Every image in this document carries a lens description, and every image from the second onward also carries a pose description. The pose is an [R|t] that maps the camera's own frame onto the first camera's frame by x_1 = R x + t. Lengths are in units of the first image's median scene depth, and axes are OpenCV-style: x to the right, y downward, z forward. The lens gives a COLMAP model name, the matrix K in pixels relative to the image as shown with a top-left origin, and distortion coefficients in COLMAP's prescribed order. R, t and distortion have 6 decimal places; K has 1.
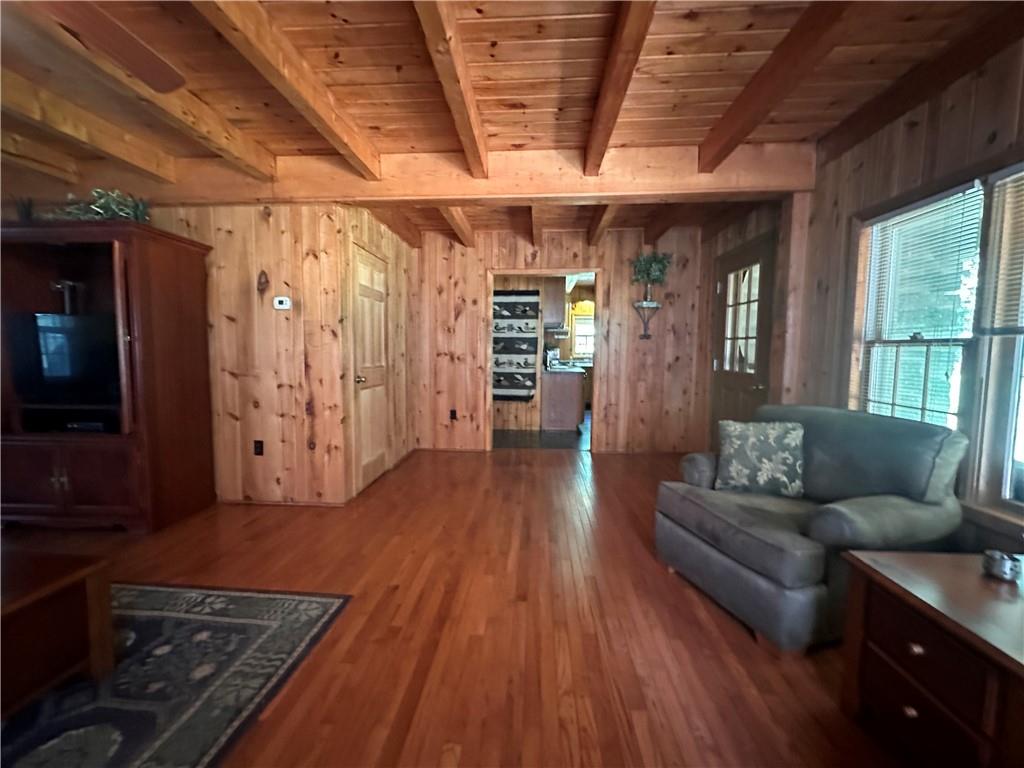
lens RADIAL K [[414.4, 0, 511.8], [0, 414.4, 381.9], [0, 0, 1]] dist [-0.002600, 0.000257]
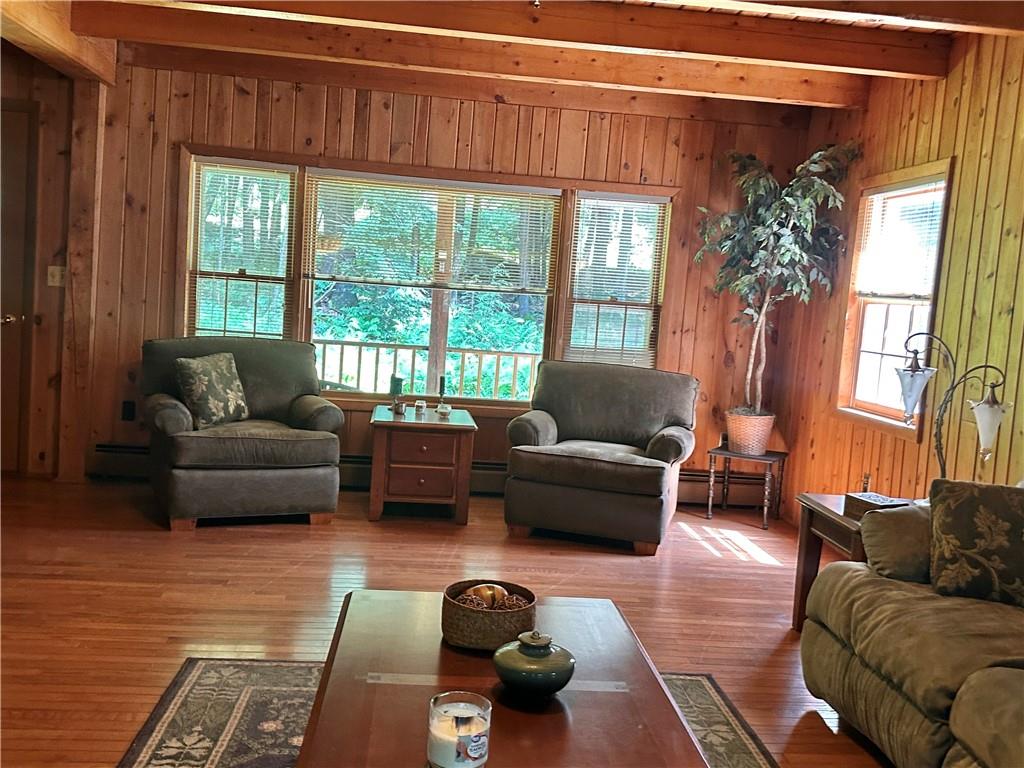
lens RADIAL K [[947.2, 0, 505.0], [0, 947.2, 382.9], [0, 0, 1]] dist [0.146320, -0.247931]
pose [[-0.162329, -0.108238, 0.980782, -1.318968], [0.005066, 0.993861, 0.110520, -0.065923], [-0.986724, 0.022909, -0.160784, 0.495799]]
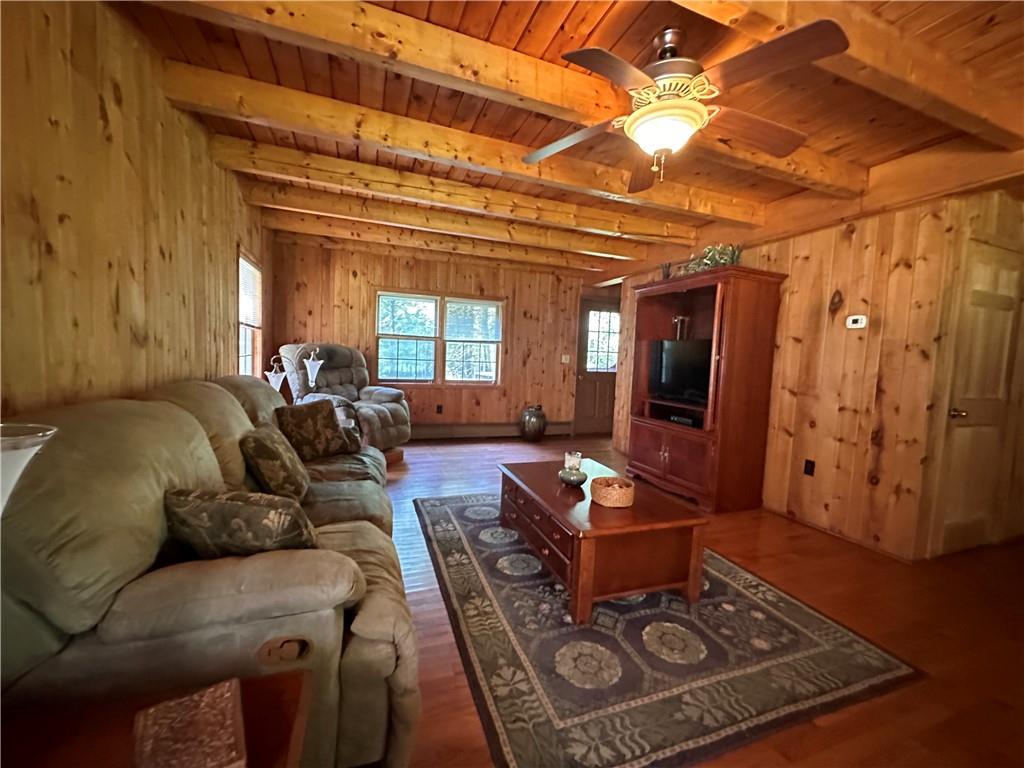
lens RADIAL K [[414.4, 0, 511.8], [0, 414.4, 381.9], [0, 0, 1]] dist [-0.002600, 0.000257]
pose [[0.413935, 0.065587, -0.907940, -0.015413], [-0.107694, 0.993925, 0.022700, 0.008724], [0.903913, 0.088383, 0.418484, -0.093297]]
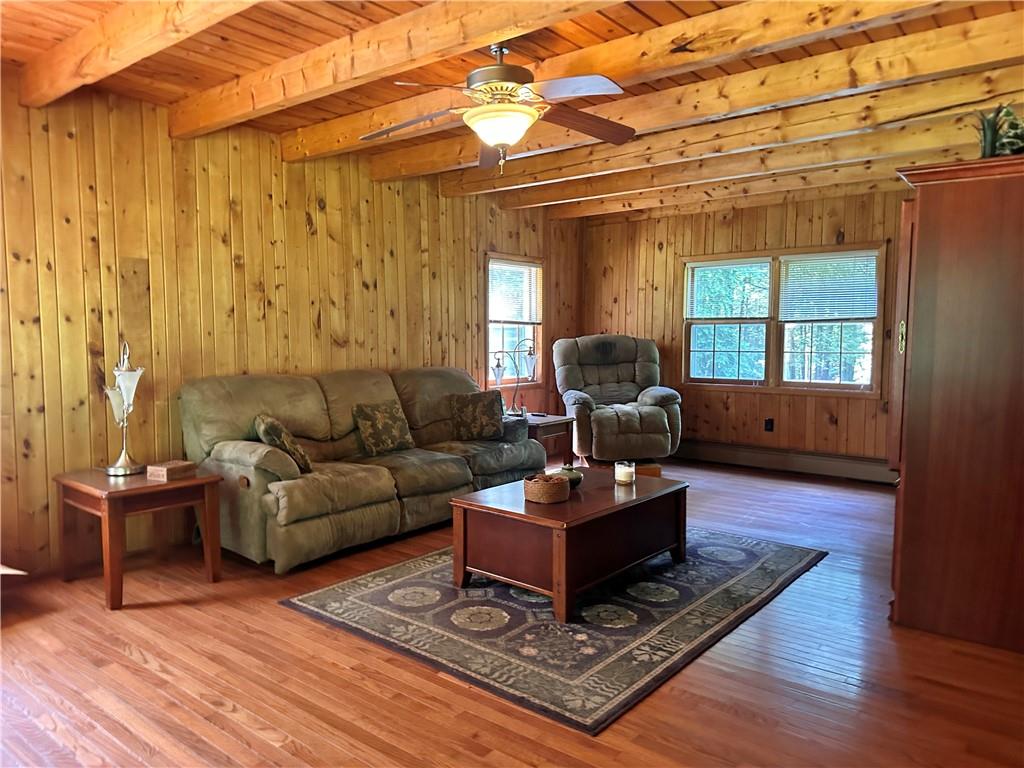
lens RADIAL K [[720.6, 0, 503.5], [0, 720.6, 384.0], [0, 0, 1]] dist [0.060724, -0.000588]
pose [[-0.578730, 0.048718, -0.814063, 0.405114], [-0.066913, 0.992012, 0.106937, -0.094607], [0.812770, 0.116359, -0.570847, 0.993133]]
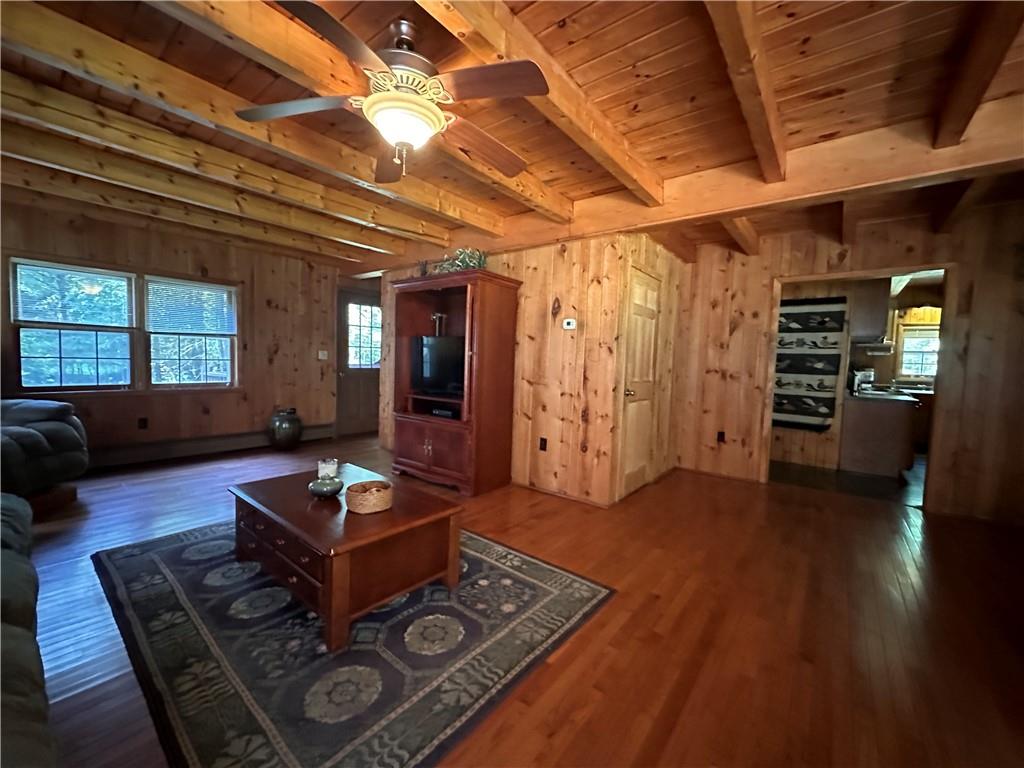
lens RADIAL K [[414.4, 0, 511.8], [0, 414.4, 381.9], [0, 0, 1]] dist [-0.002600, 0.000257]
pose [[0.823588, 0.048746, -0.565091, -0.015809], [-0.067812, 0.997616, -0.012776, 0.000327], [0.563121, 0.048842, 0.824930, -0.057534]]
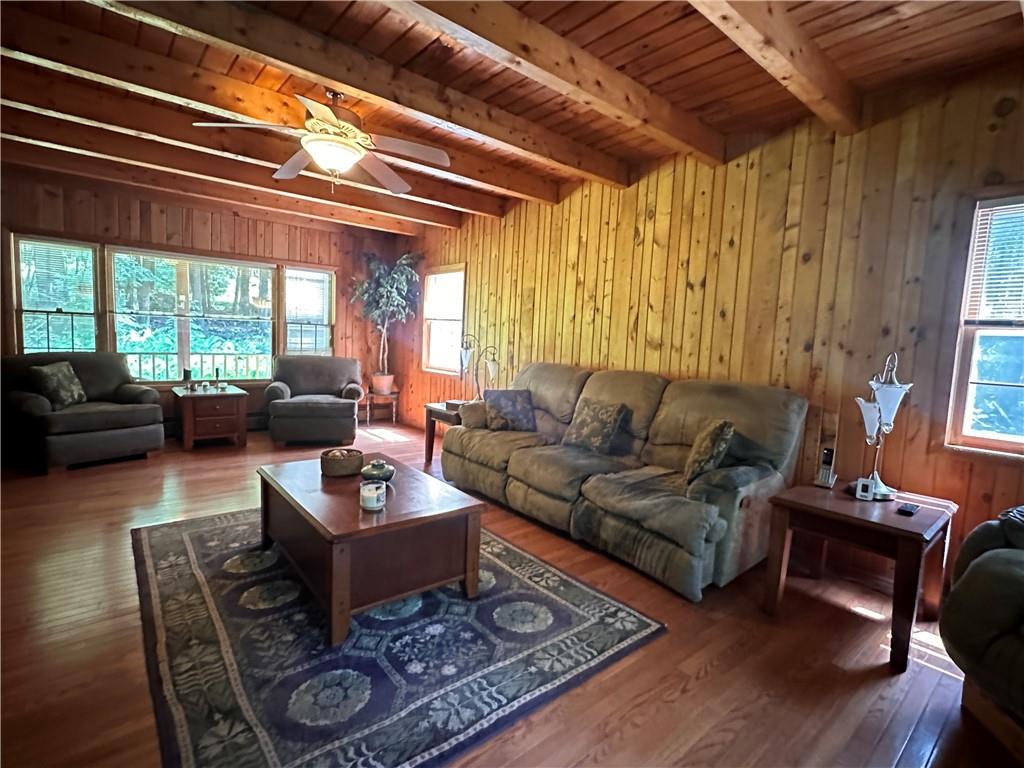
lens RADIAL K [[498.5, 0, 512.0], [0, 498.5, 384.0], [0, 0, 1]] dist [0.002805, 0.000602]
pose [[-0.690330, -0.105916, 0.715700, -1.444420], [0.007698, 0.988095, 0.153653, -0.077794], [-0.723454, 0.111580, -0.681296, 0.770555]]
